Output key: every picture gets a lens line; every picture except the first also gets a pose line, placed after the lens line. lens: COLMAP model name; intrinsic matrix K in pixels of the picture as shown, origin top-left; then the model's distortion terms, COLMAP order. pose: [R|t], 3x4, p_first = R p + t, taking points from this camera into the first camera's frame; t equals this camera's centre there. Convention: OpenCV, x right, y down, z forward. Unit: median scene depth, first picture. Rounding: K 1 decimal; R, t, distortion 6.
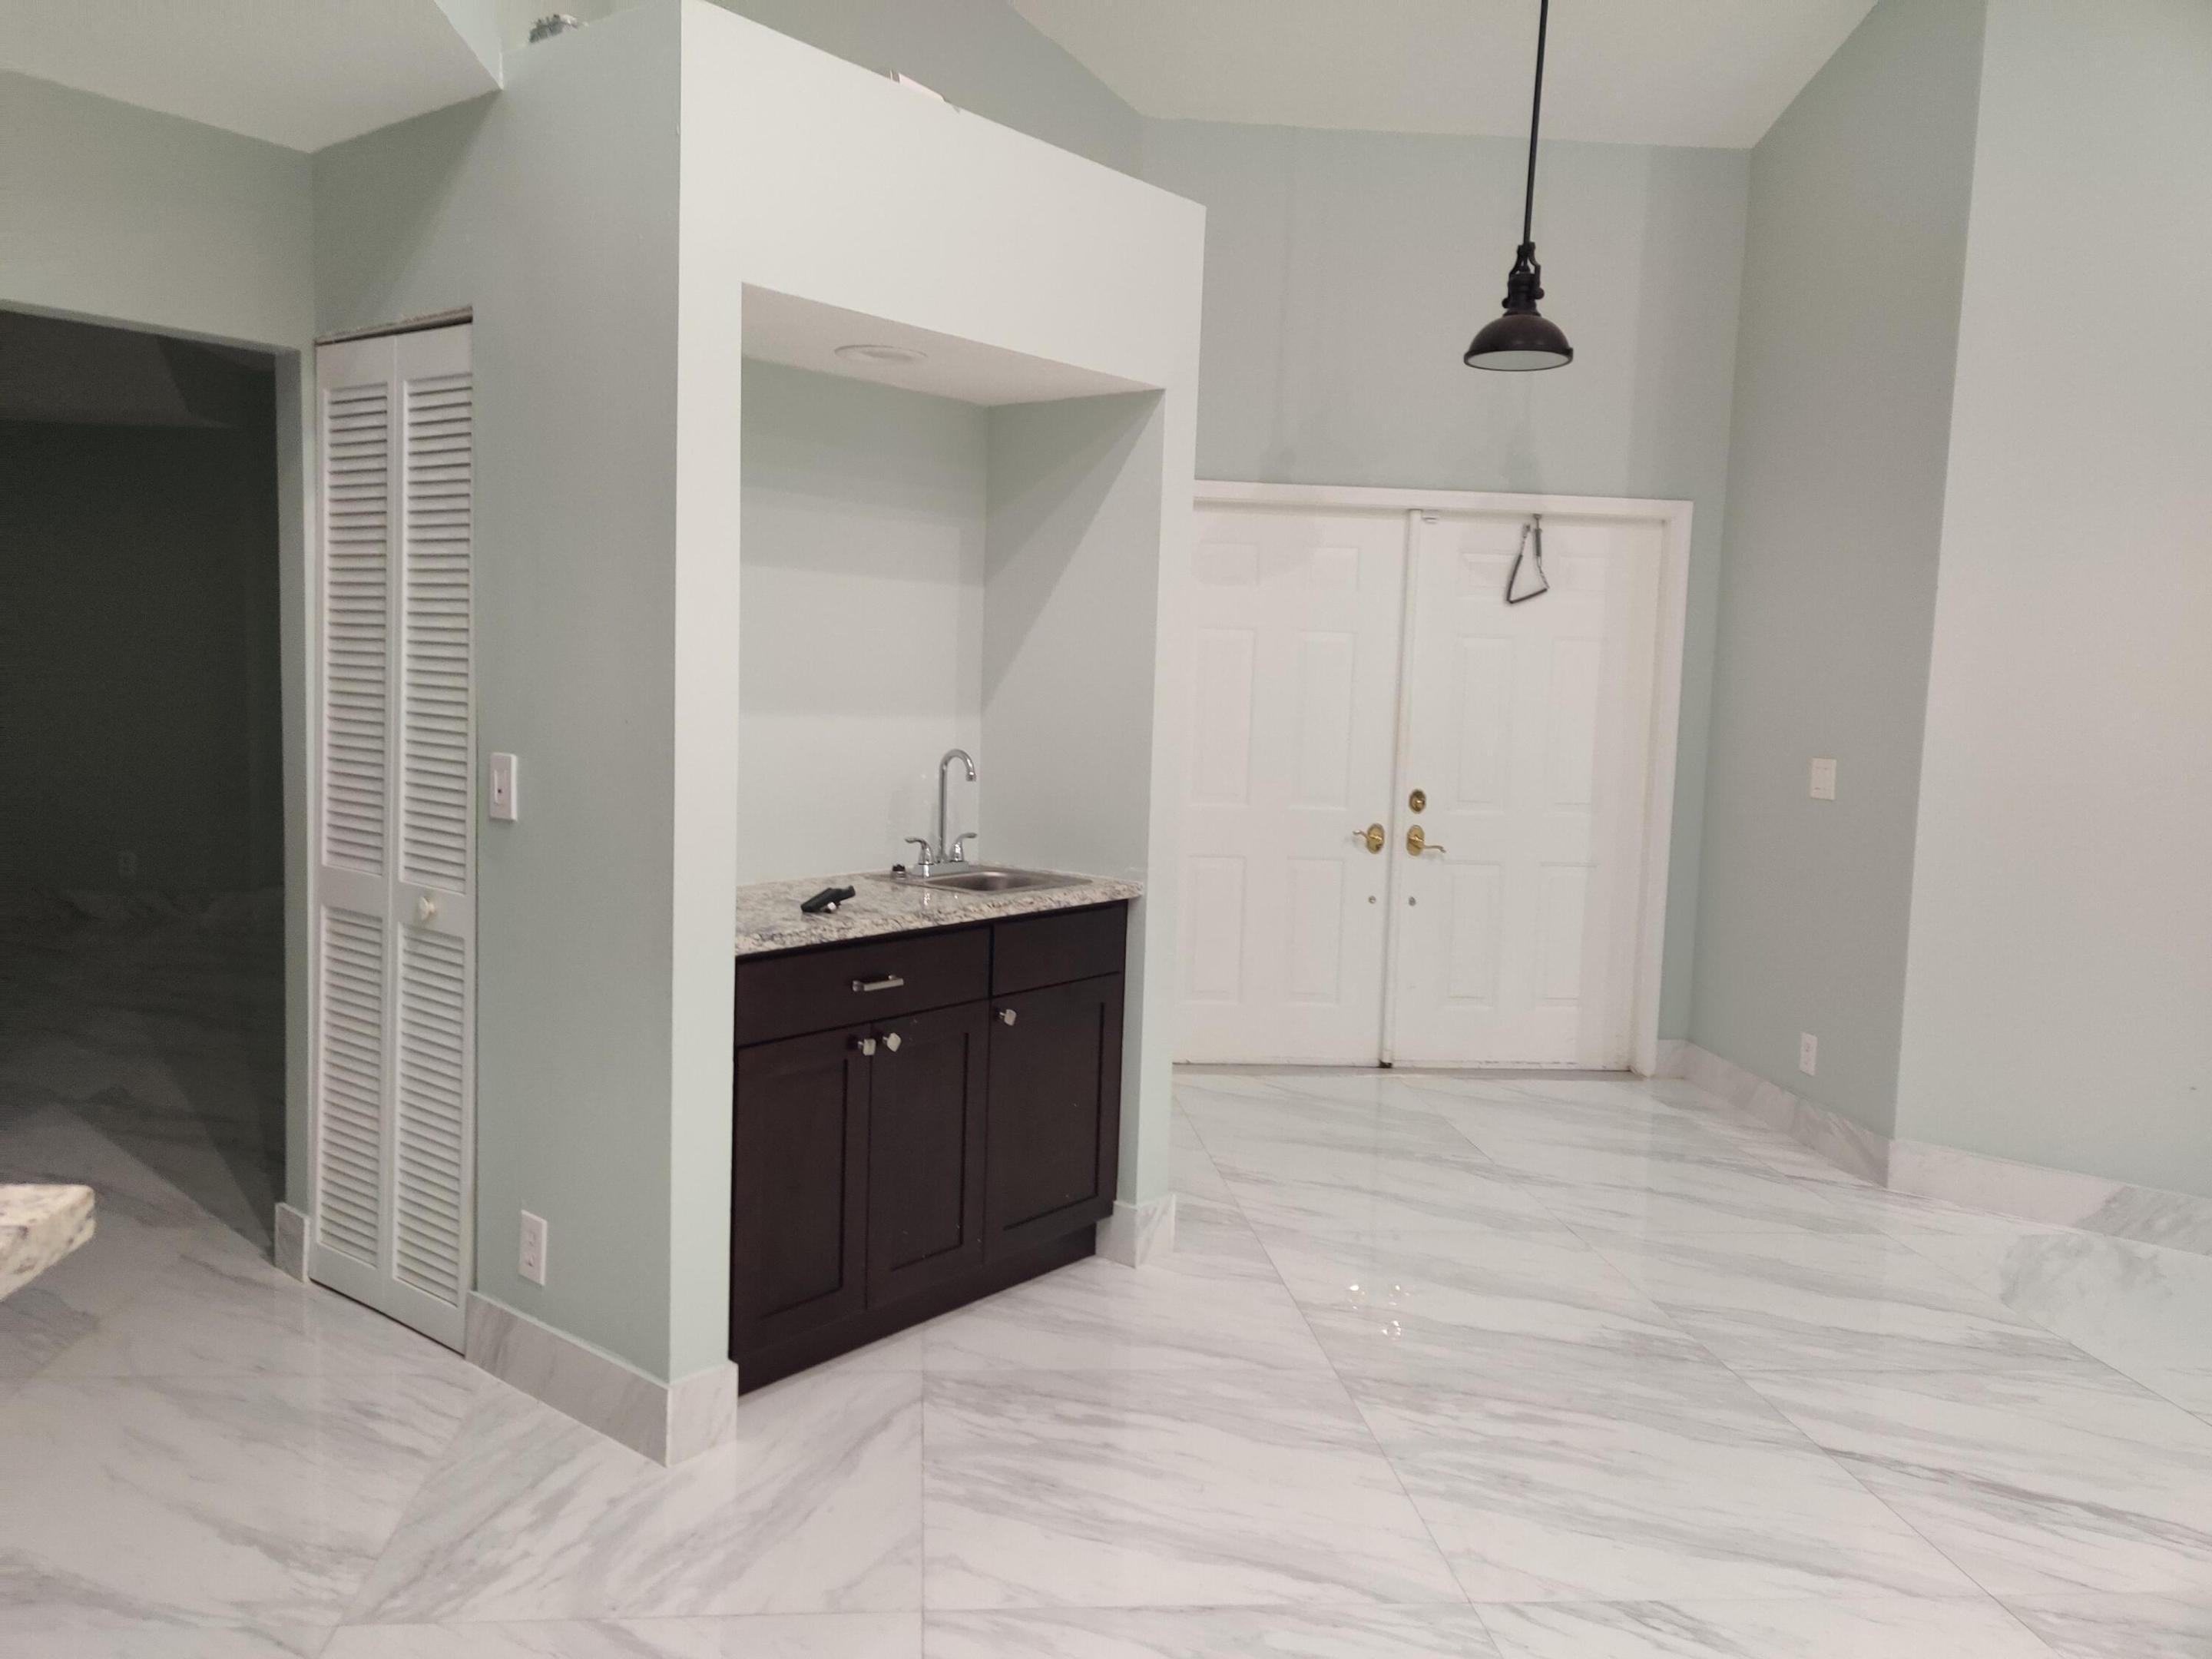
lens RADIAL K [[1618.2, 0, 1106.0], [0, 1618.2, 829.5], [0, 0, 1]] dist [-0.003011, -0.001357]
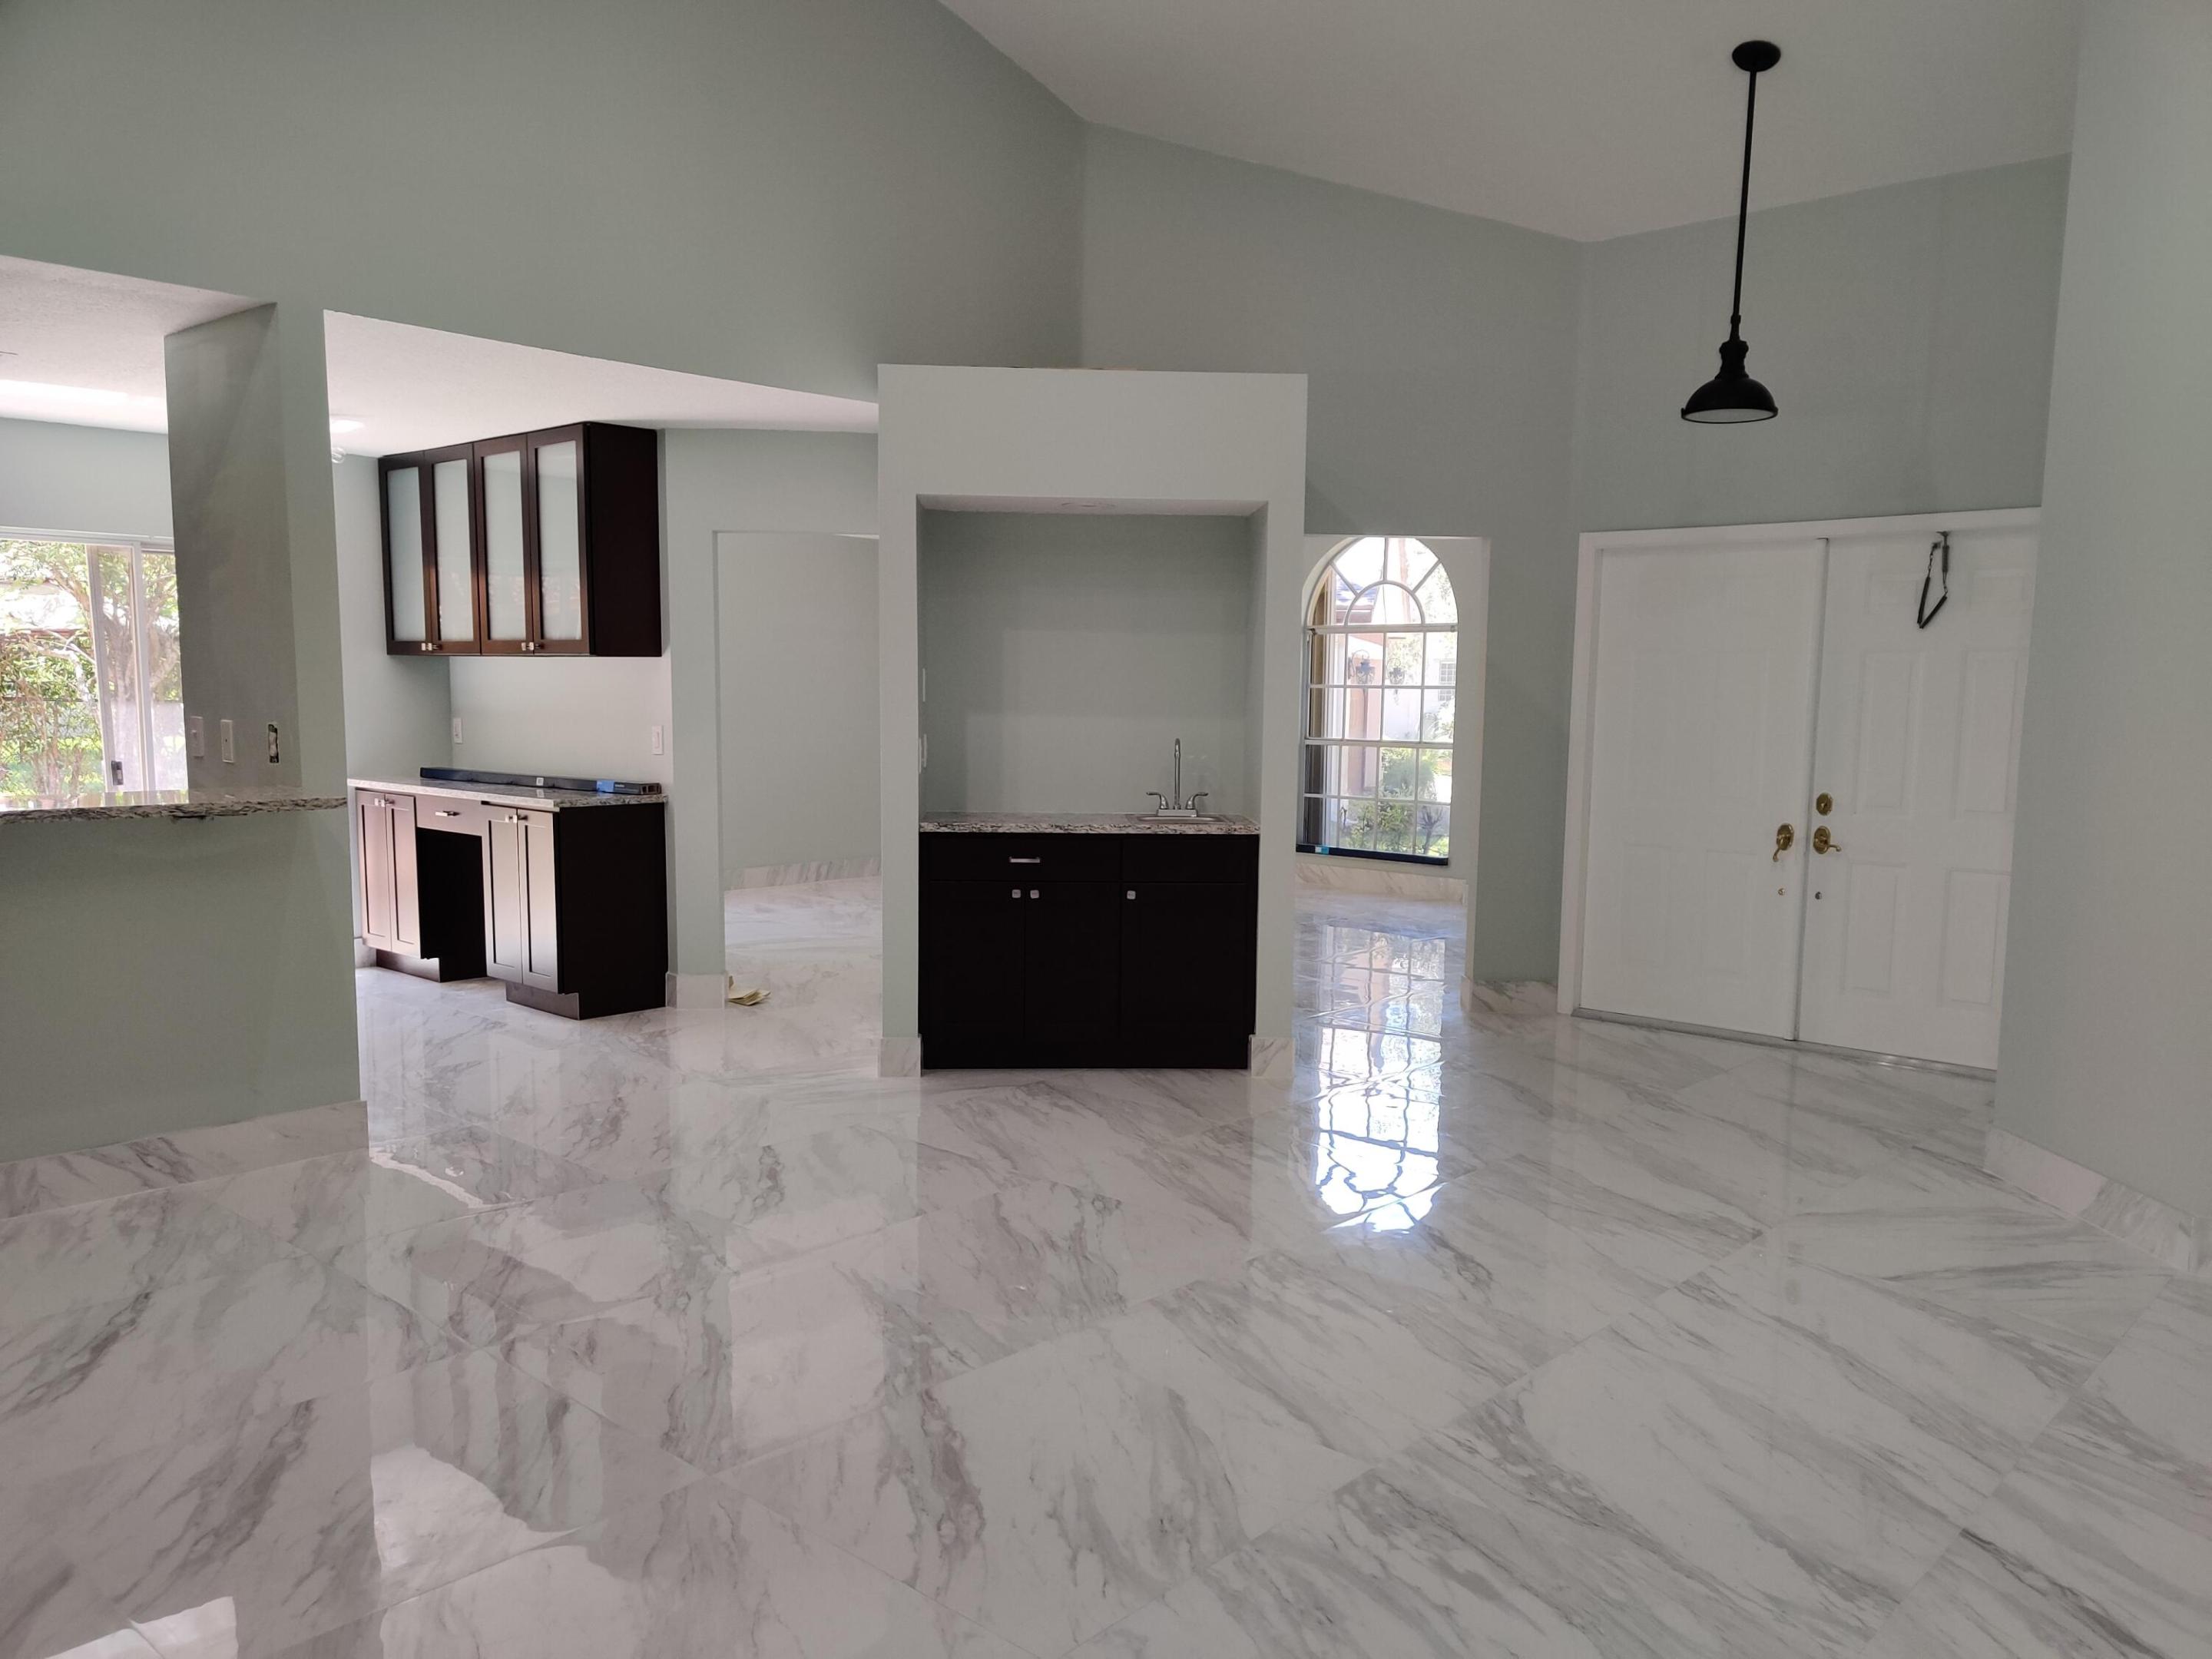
lens RADIAL K [[1618.2, 0, 1106.0], [0, 1618.2, 829.5], [0, 0, 1]] dist [-0.003011, -0.001357]
pose [[0.704207, 0.040514, -0.708838, 0.655449], [-0.059292, 0.998239, -0.001850, 0.032064], [0.707514, 0.043331, 0.705369, -0.114773]]
